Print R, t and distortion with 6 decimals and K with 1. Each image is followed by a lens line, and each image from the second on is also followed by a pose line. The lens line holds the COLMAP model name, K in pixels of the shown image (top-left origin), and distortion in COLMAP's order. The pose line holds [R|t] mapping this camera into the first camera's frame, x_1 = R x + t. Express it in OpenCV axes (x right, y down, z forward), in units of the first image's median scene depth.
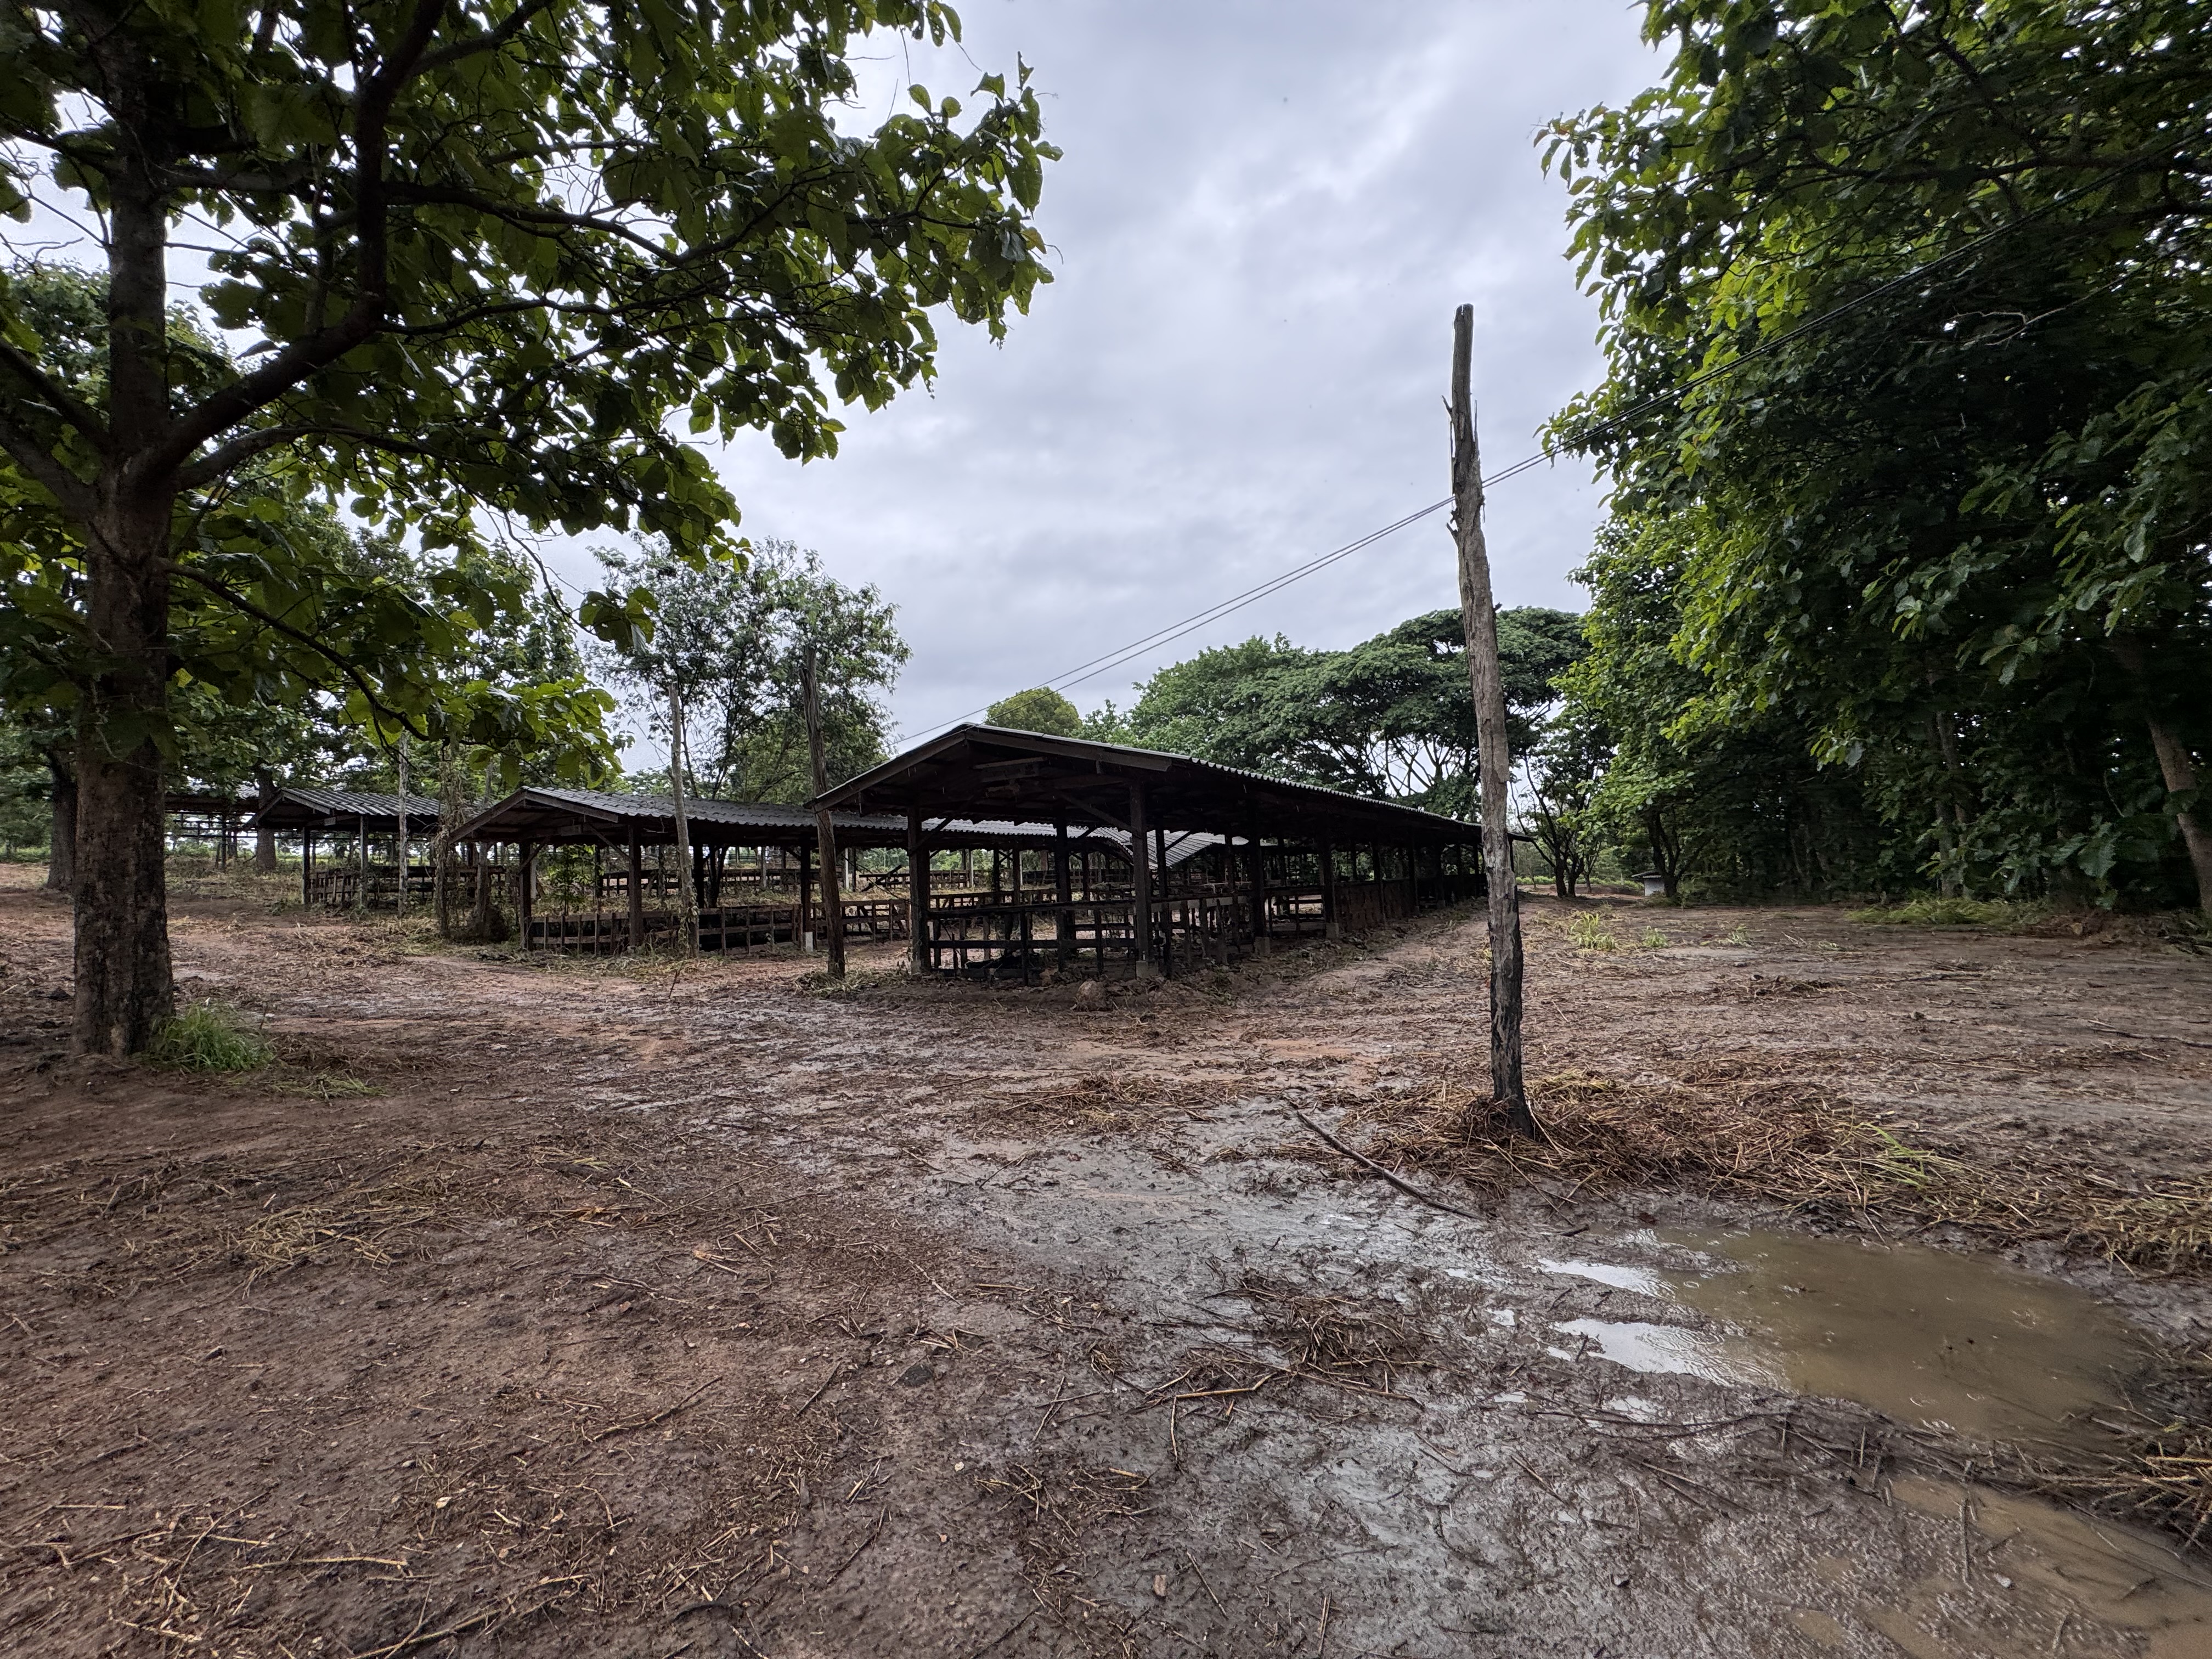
lens RADIAL K [[876.6, 0, 1103.6], [0, 876.6, 833.0], [0, 0, 1]] dist [-0.000438, 0.000693]
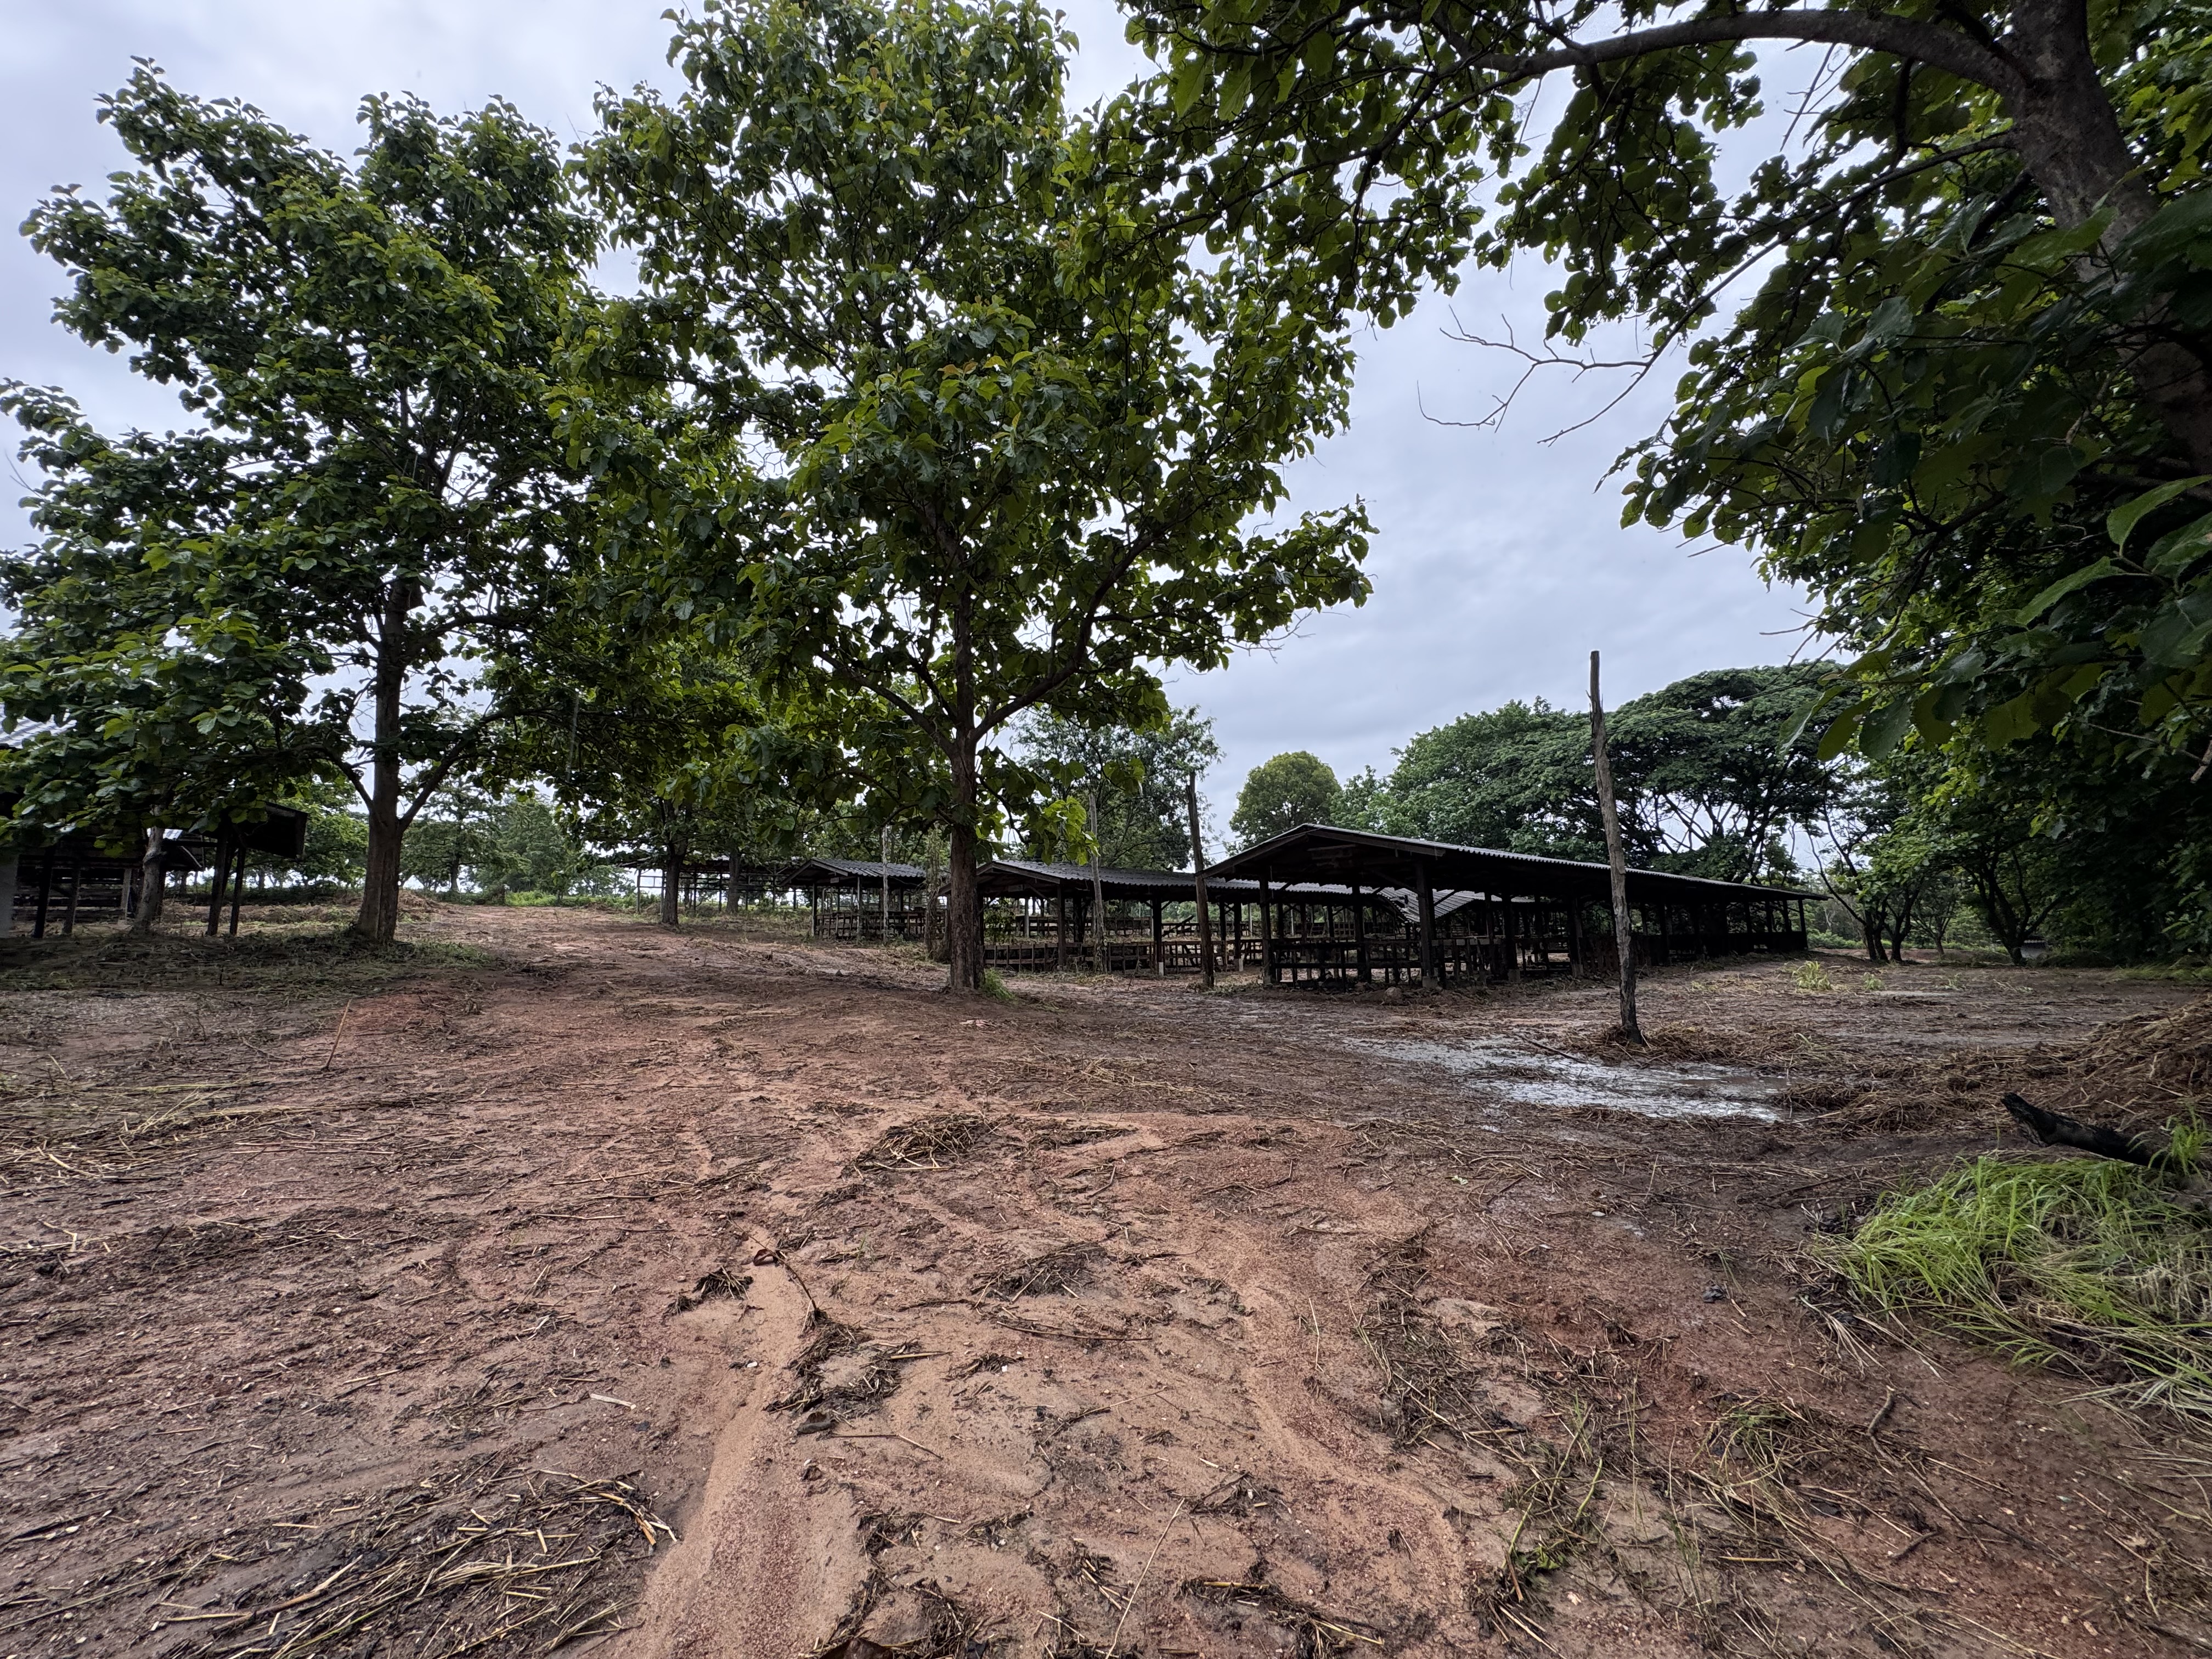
lens RADIAL K [[876.6, 0, 1103.6], [0, 876.6, 833.0], [0, 0, 1]] dist [-0.000438, 0.000693]
pose [[0.962252, -0.013044, -0.271847, -0.031427], [-0.003440, 0.998188, -0.060074, -0.004863], [0.272138, 0.058742, 0.960463, -0.257922]]
